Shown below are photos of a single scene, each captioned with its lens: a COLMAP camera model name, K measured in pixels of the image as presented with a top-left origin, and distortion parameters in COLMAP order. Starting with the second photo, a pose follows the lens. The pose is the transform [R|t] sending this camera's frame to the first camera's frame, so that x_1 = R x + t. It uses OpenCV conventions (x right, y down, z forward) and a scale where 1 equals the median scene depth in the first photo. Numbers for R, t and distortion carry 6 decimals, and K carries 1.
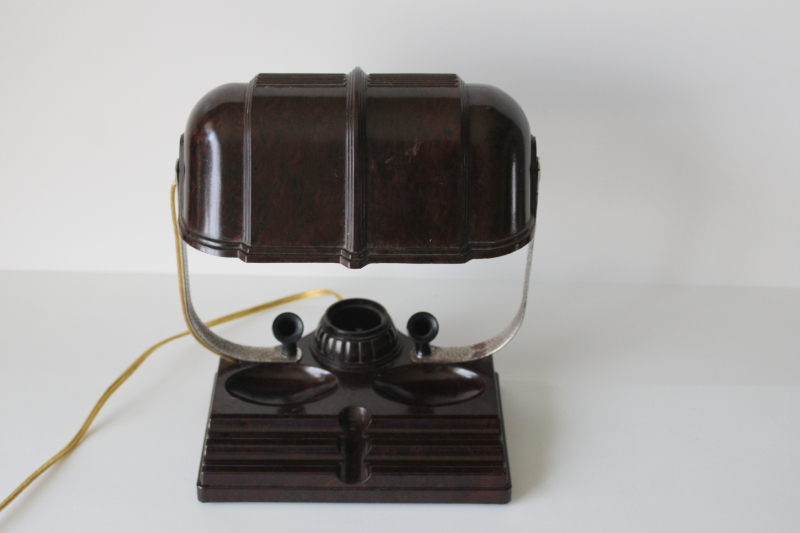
lens RADIAL K [[1207.5, 0, 400.0], [0, 1207.5, 266.5], [0, 0, 1]] dist [-0.035852, -0.033424]
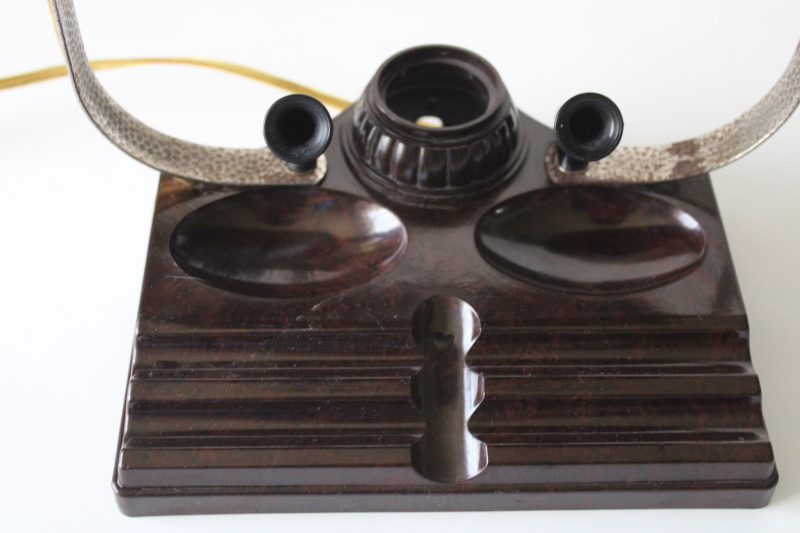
lens RADIAL K [[1207.5, 0, 400.0], [0, 1207.5, 266.5], [0, 0, 1]] dist [-0.035852, -0.033424]
pose [[0.999996, 0.002775, 0.000457, -0.052299], [-0.002785, 0.955017, 0.296538, -0.034281], [0.000387, -0.296538, 0.955021, 0.524191]]
